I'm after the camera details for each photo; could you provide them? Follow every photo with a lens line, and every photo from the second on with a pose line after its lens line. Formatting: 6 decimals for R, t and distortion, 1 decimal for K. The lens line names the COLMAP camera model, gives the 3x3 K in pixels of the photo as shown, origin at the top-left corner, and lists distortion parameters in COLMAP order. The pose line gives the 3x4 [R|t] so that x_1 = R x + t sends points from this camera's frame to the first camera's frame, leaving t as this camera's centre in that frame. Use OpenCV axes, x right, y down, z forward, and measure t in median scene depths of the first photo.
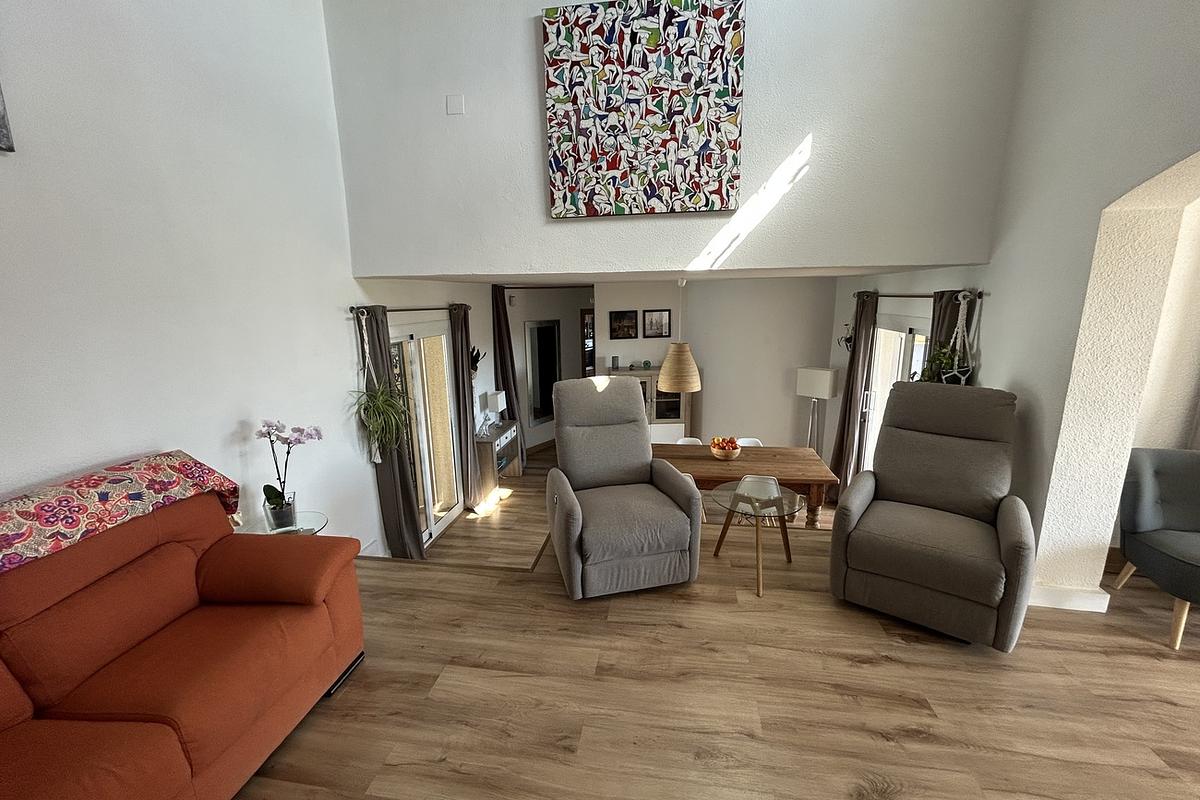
lens RADIAL K [[484.1, 0, 597.2], [0, 484.1, 399.5], [0, 0, 1]] dist [-0.003247, 0.001887]
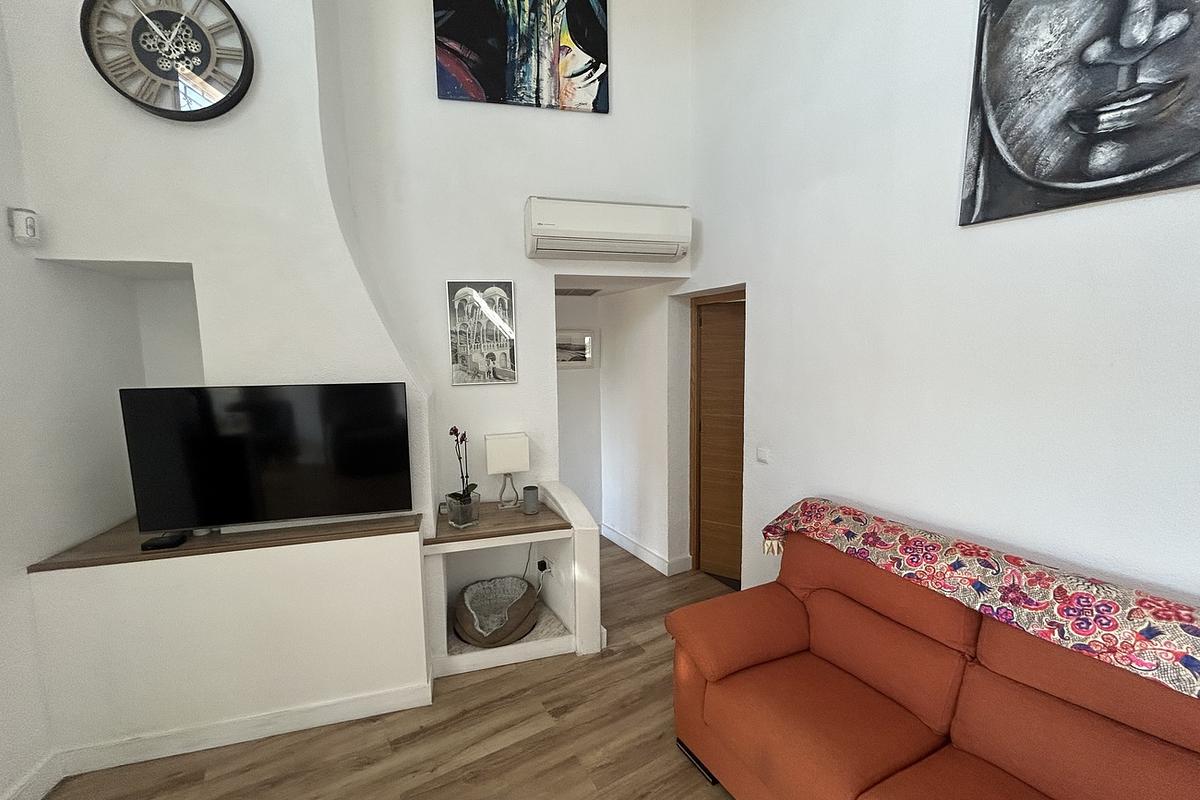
lens RADIAL K [[484.1, 0, 597.2], [0, 484.1, 399.5], [0, 0, 1]] dist [-0.003247, 0.001887]
pose [[-0.771398, 0.094730, -0.629263, 0.036006], [-0.101125, 0.958043, 0.268192, -0.148771], [0.628267, 0.270517, -0.729453, 0.536319]]
